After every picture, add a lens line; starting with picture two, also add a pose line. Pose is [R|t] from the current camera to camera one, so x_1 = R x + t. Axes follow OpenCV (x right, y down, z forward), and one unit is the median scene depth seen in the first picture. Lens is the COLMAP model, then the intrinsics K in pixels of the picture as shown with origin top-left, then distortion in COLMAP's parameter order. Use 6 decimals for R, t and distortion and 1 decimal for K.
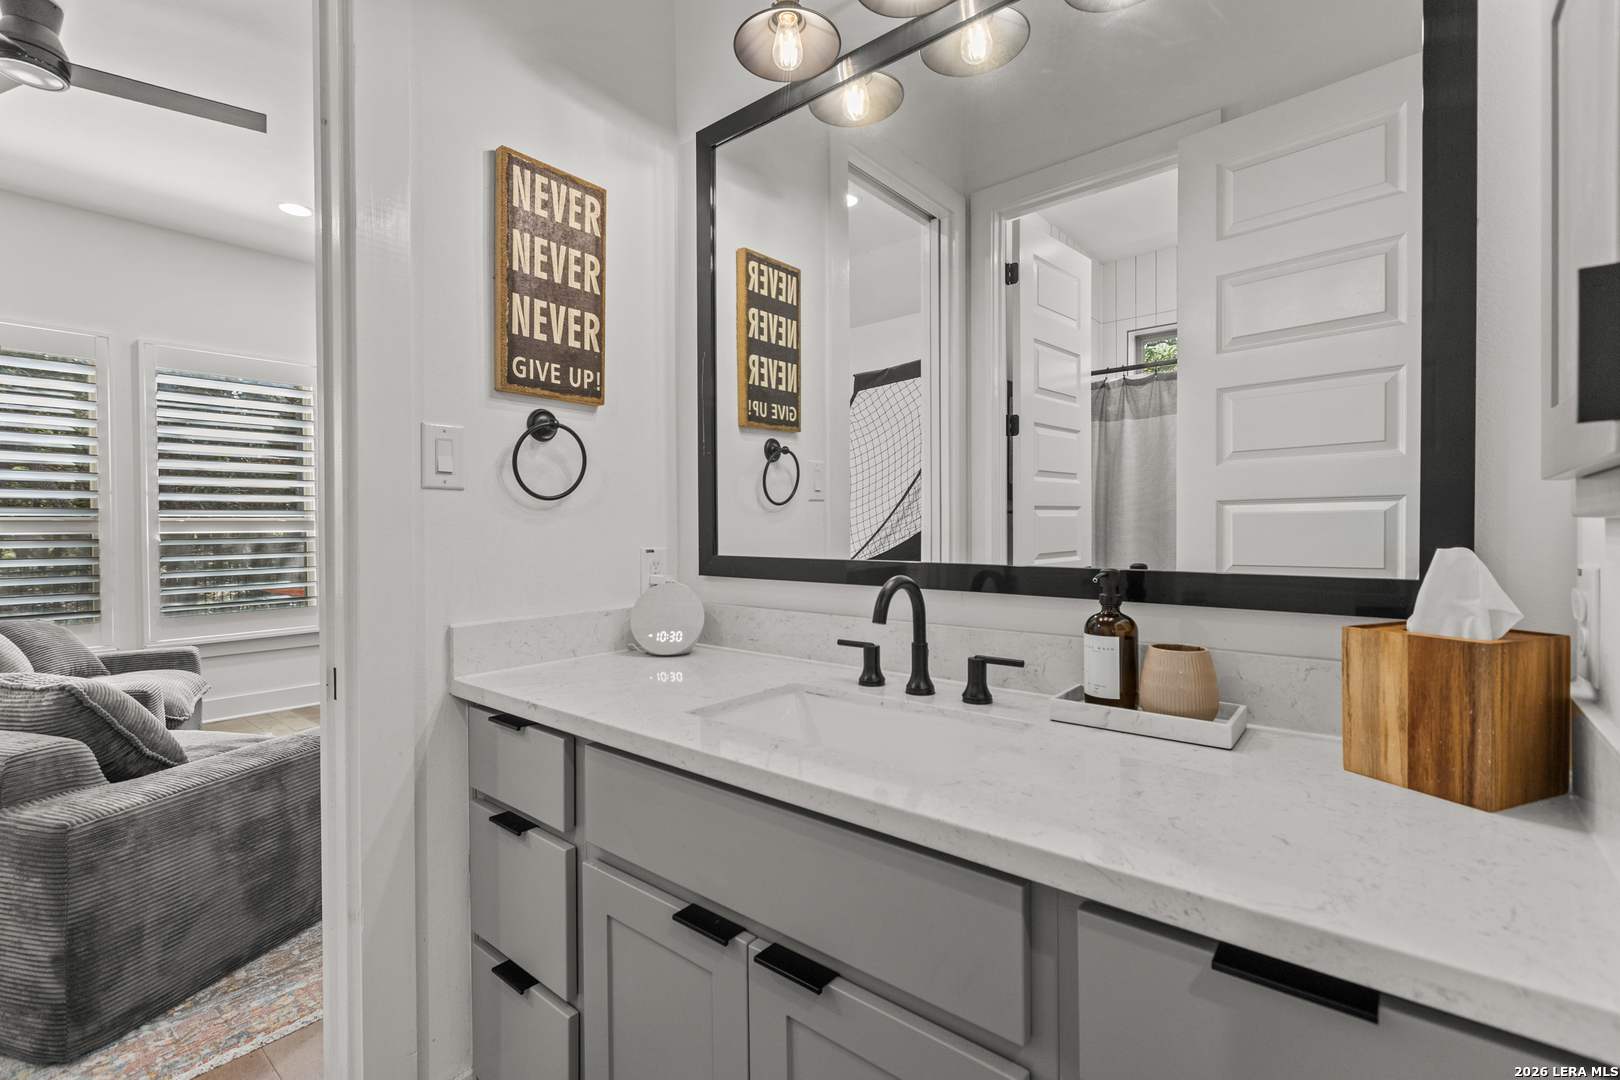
lens RADIAL K [[732.9, 0, 813.1], [0, 732.9, 533.8], [0, 0, 1]] dist [0.002412, 0.000183]
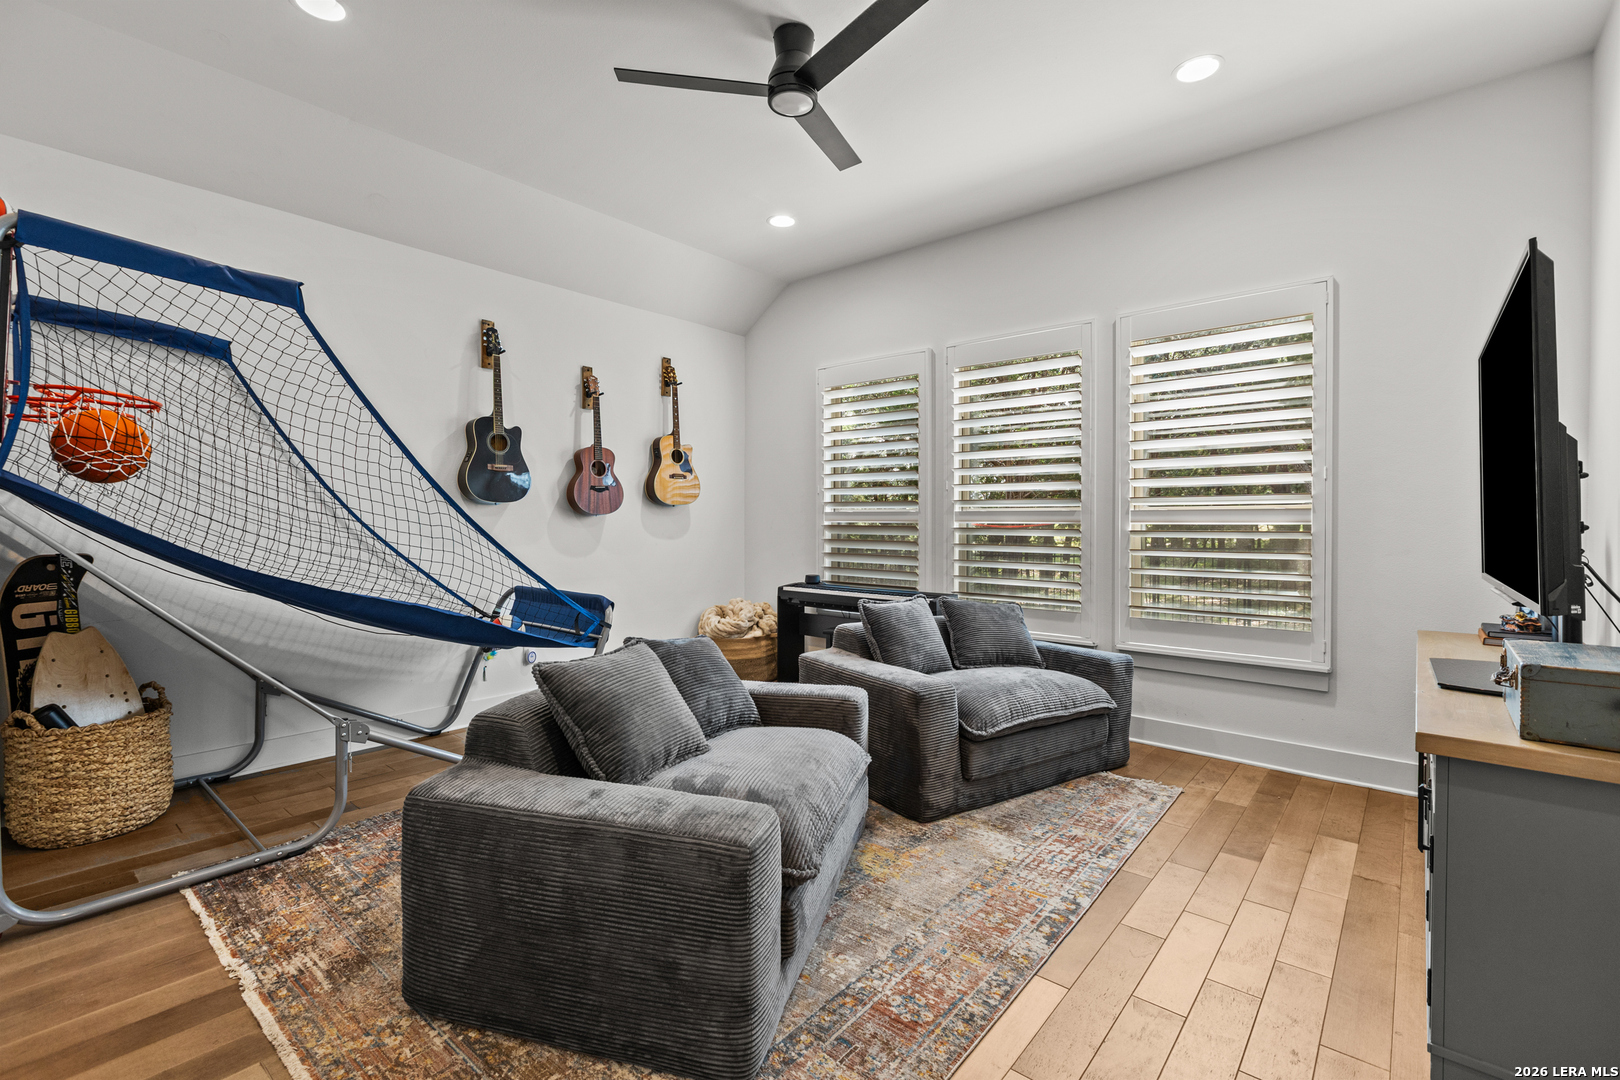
lens RADIAL K [[732.9, 0, 812.2], [0, 732.9, 525.5], [0, 0, 1]] dist [0.002412, 0.000183]
pose [[-0.013875, 0.005900, -0.999886, 0.017561], [-0.012957, 0.999898, 0.006080, 0.001018], [0.999820, 0.013040, -0.013797, 0.593276]]
